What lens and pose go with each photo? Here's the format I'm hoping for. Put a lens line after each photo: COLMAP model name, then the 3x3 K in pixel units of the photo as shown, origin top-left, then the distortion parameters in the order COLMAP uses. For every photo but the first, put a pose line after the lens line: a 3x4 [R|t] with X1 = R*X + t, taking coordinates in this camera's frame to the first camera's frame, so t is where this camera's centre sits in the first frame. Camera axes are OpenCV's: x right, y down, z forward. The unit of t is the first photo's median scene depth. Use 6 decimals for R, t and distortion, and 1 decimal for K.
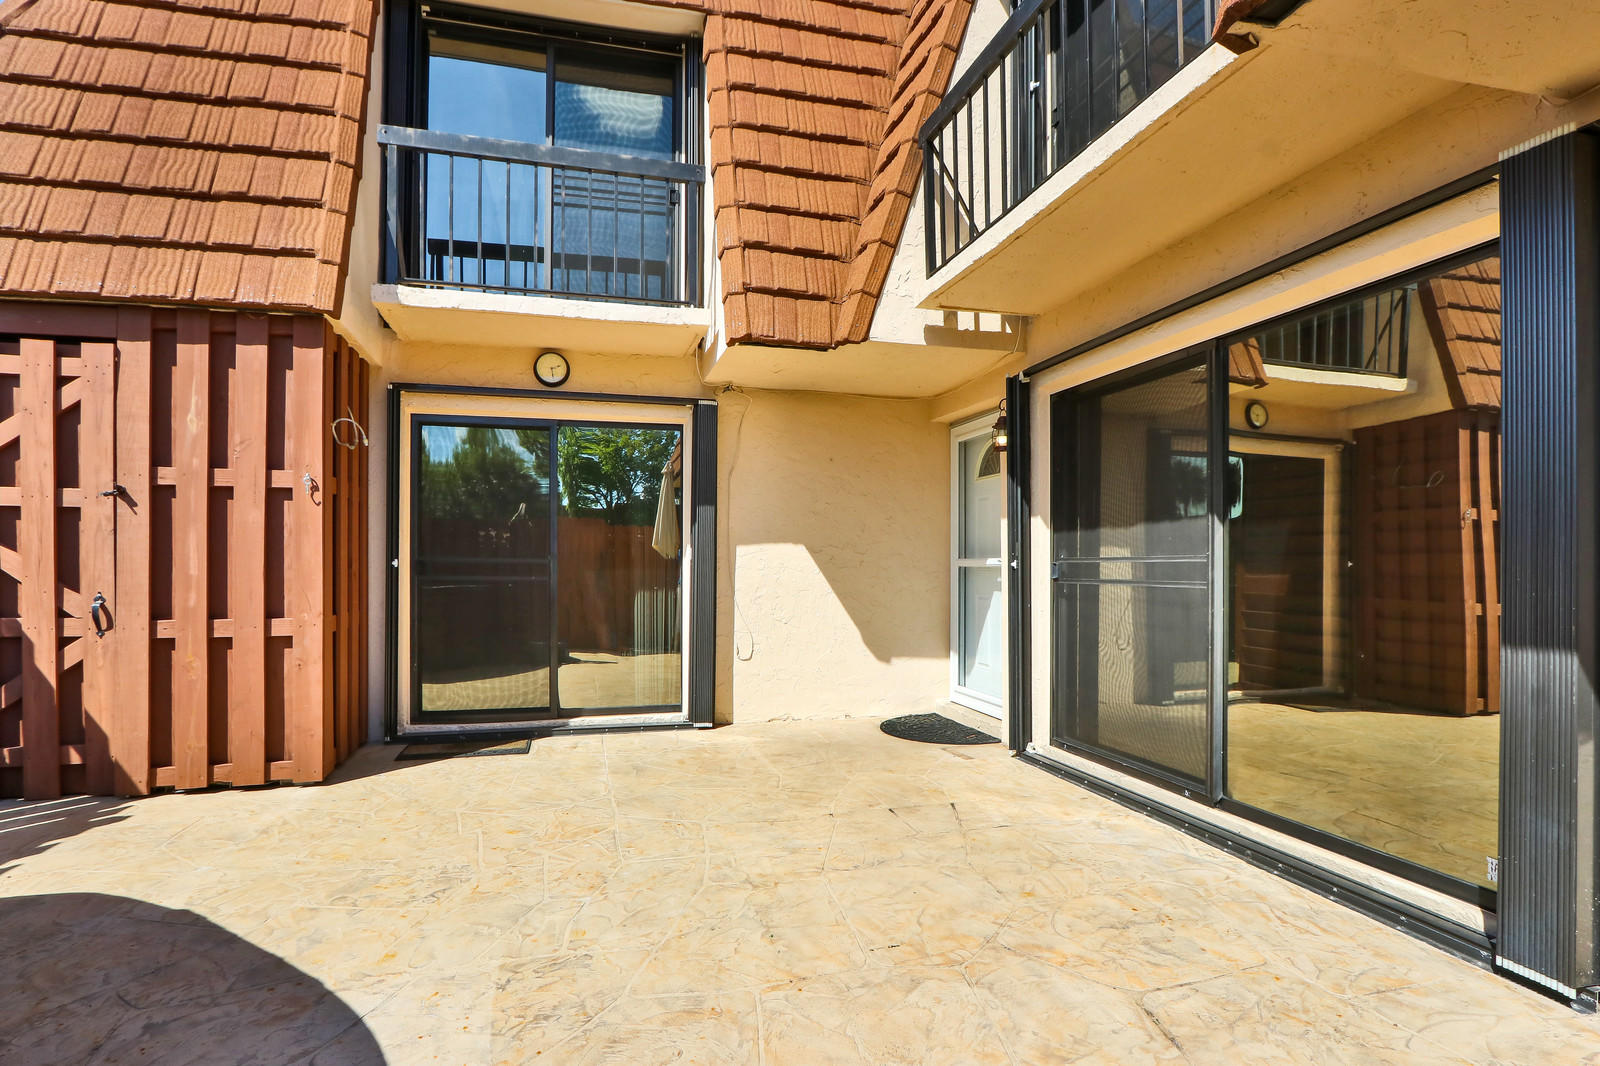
lens RADIAL K [[777.4, 0, 765.2], [0, 777.4, 570.2], [0, 0, 1]] dist [-0.029013, 0.007025]
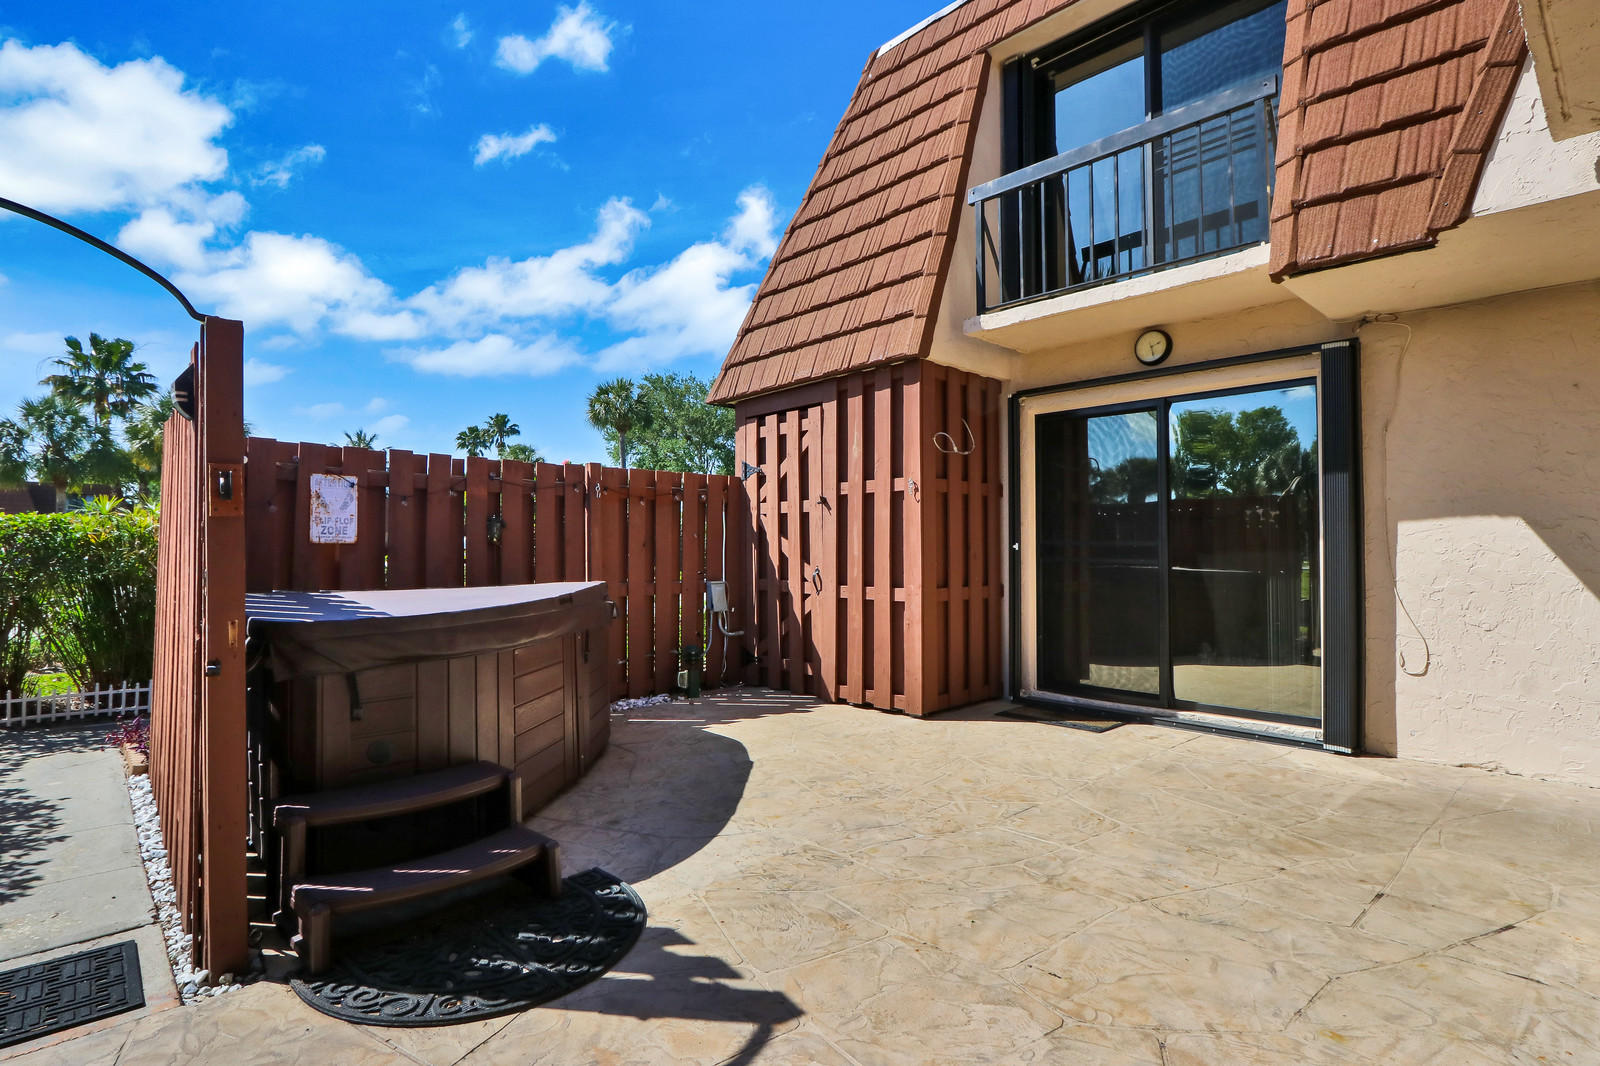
lens RADIAL K [[787.4, 0, 795.6], [0, 787.4, 526.5], [0, 0, 1]] dist [-0.021833, 0.001211]
pose [[0.483209, -0.025910, -0.875122, 0.507758], [-0.004009, 0.999486, -0.031806, -0.000417], [0.875496, 0.018877, 0.482857, 0.180928]]
